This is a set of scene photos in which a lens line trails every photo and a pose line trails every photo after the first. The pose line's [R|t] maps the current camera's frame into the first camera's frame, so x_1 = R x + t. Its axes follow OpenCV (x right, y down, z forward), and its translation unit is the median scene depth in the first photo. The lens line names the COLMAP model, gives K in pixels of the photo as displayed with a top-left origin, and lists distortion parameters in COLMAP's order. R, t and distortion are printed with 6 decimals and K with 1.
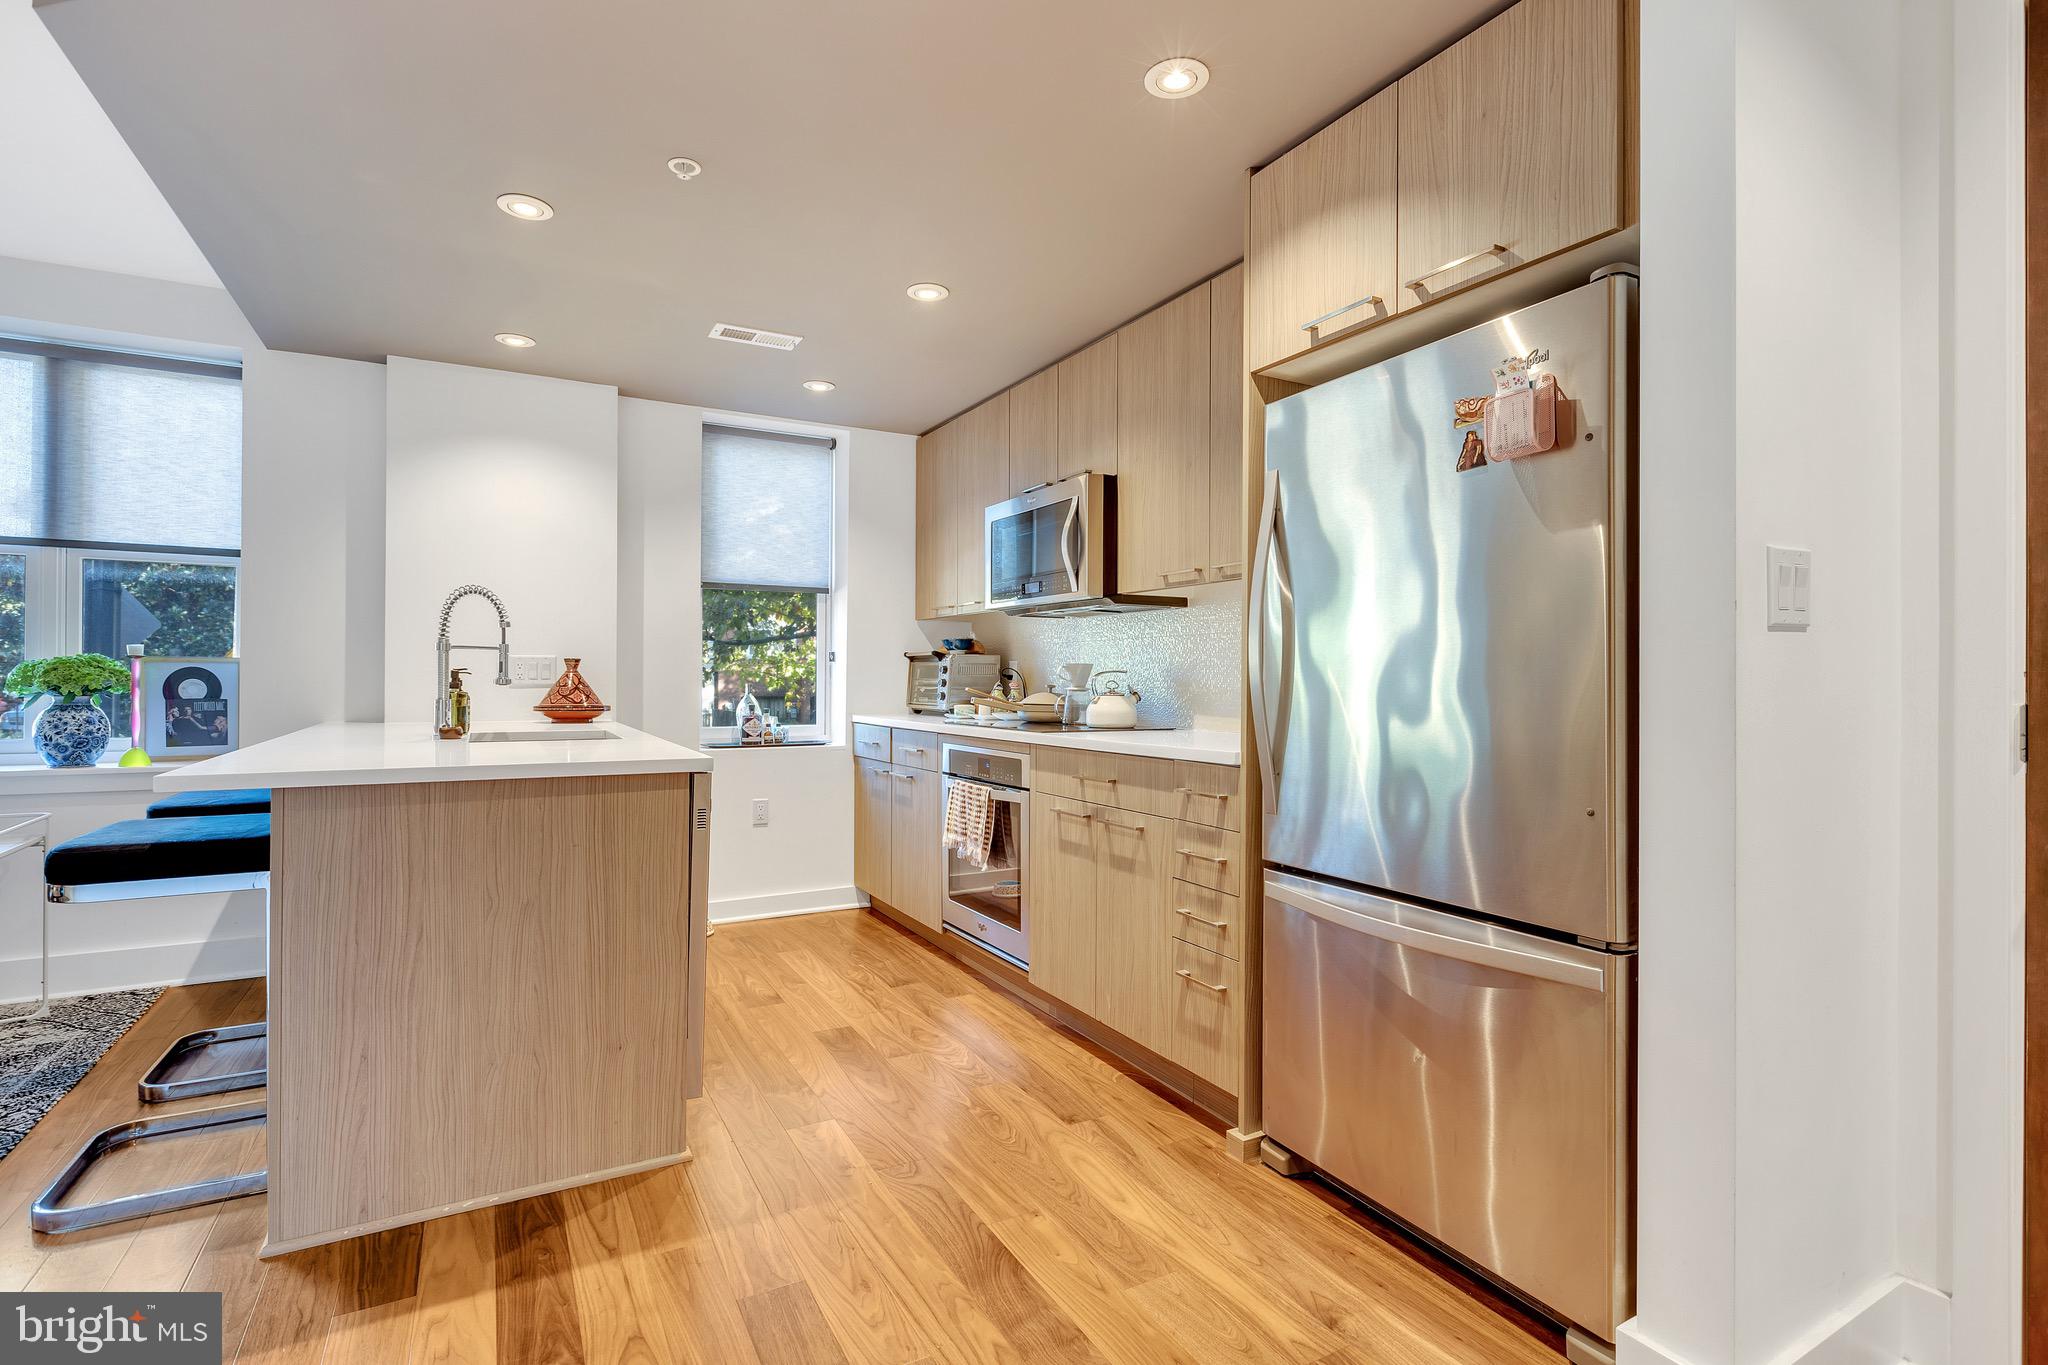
lens RADIAL K [[968.5, 0, 1016.5], [0, 968.5, 677.6], [0, 0, 1]] dist [-0.006075, 0.000139]
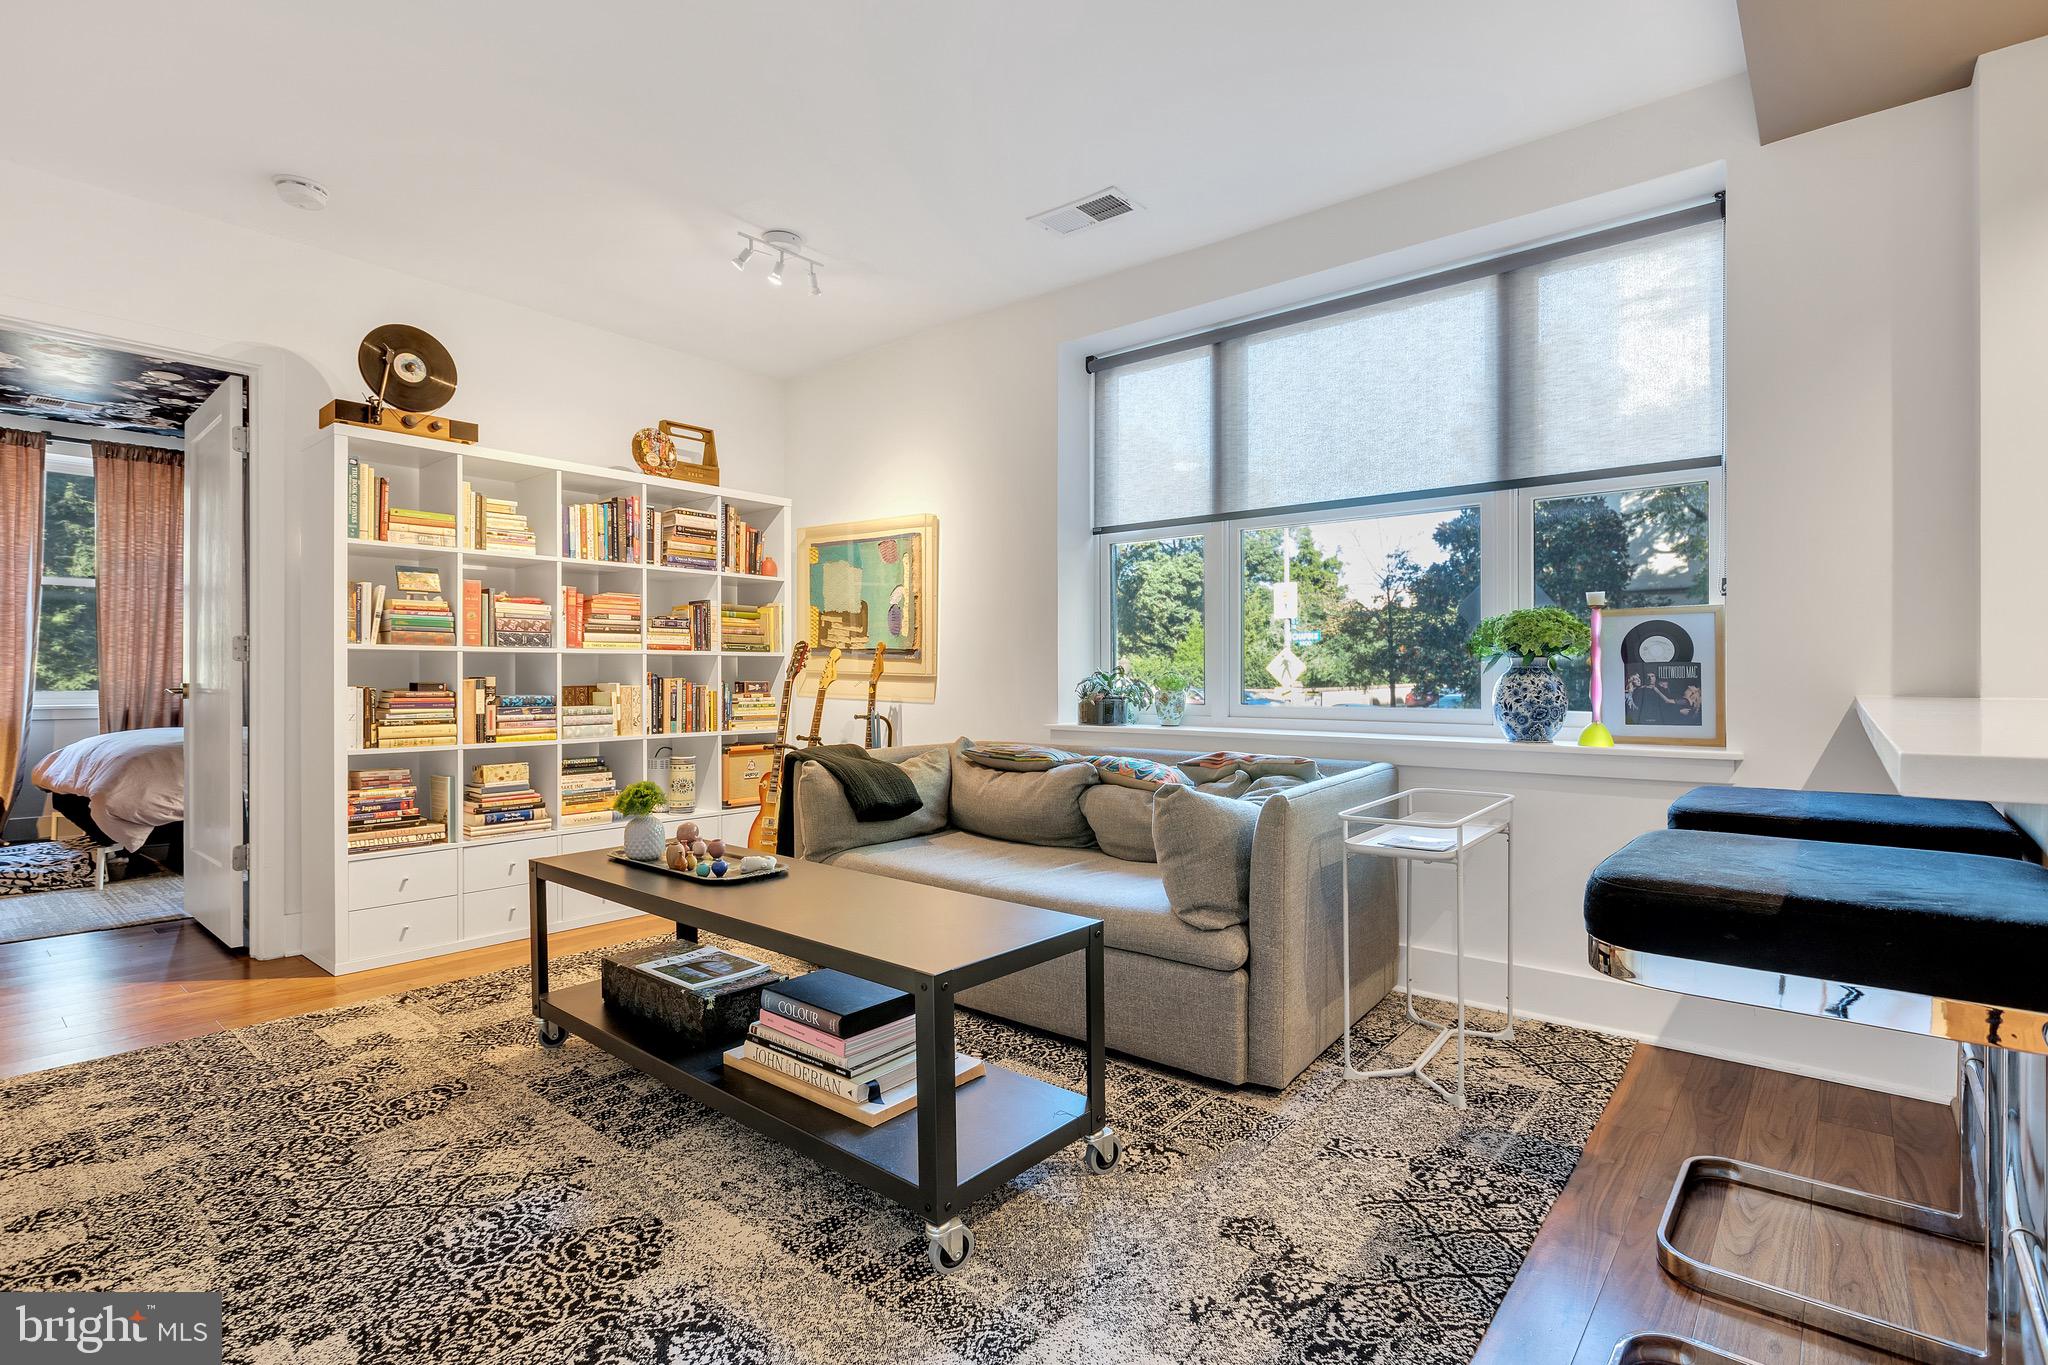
lens RADIAL K [[968.5, 0, 1016.5], [0, 968.5, 677.6], [0, 0, 1]] dist [-0.006075, 0.000139]
pose [[0.350016, -0.006712, -0.936719, -0.345006], [0.003593, 0.999977, -0.005822, 0.039376], [0.936737, -0.001328, 0.350032, 0.283831]]
